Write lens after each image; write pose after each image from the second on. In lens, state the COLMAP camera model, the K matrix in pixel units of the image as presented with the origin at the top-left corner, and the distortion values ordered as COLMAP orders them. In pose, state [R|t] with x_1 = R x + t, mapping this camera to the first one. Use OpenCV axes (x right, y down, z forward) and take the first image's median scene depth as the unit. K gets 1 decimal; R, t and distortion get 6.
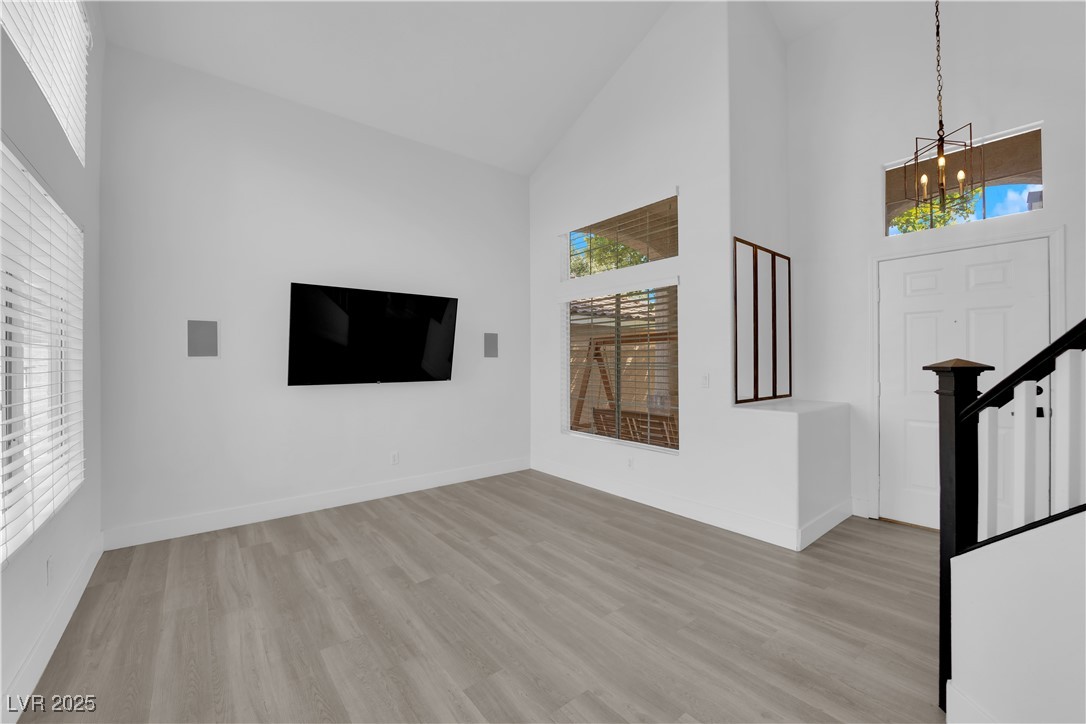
lens RADIAL K [[435.3, 0, 546.5], [0, 435.3, 359.9], [0, 0, 1]] dist [-0.016550, -0.000958]
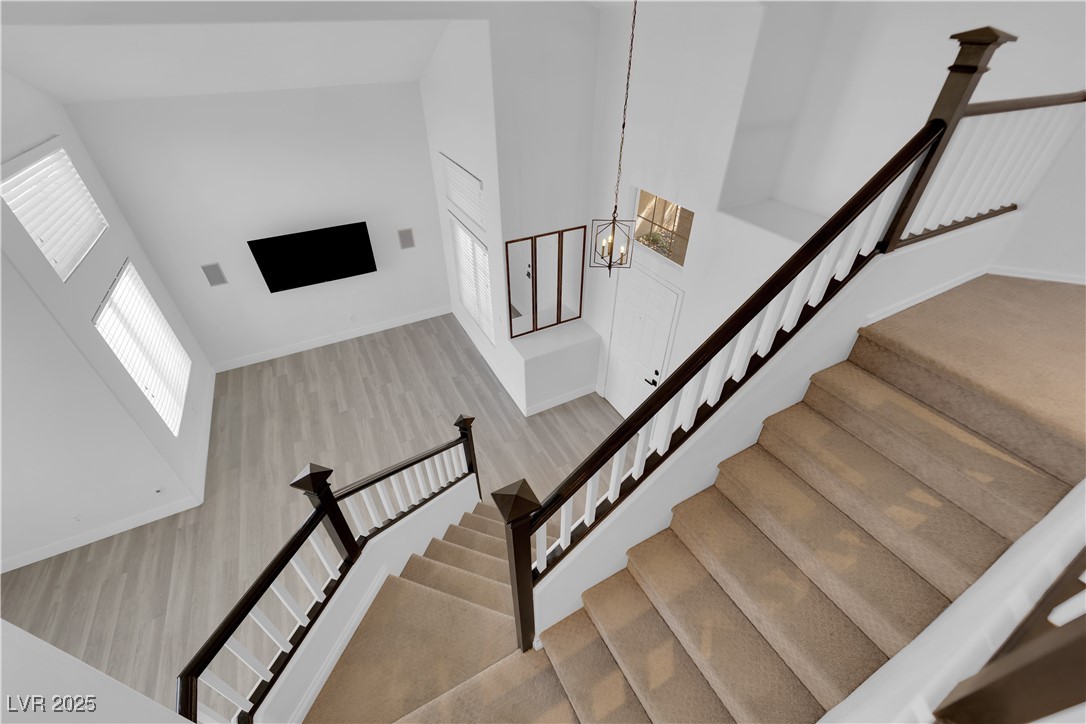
lens RADIAL K [[435.3, 0, 546.5], [0, 435.3, 357.7], [0, 0, 1]] dist [-0.016550, -0.000958]
pose [[0.982943, 0.117223, -0.141711, 0.915038], [-0.007215, 0.794527, 0.607186, -0.957328], [0.183770, -0.595806, 0.781821, -0.359329]]
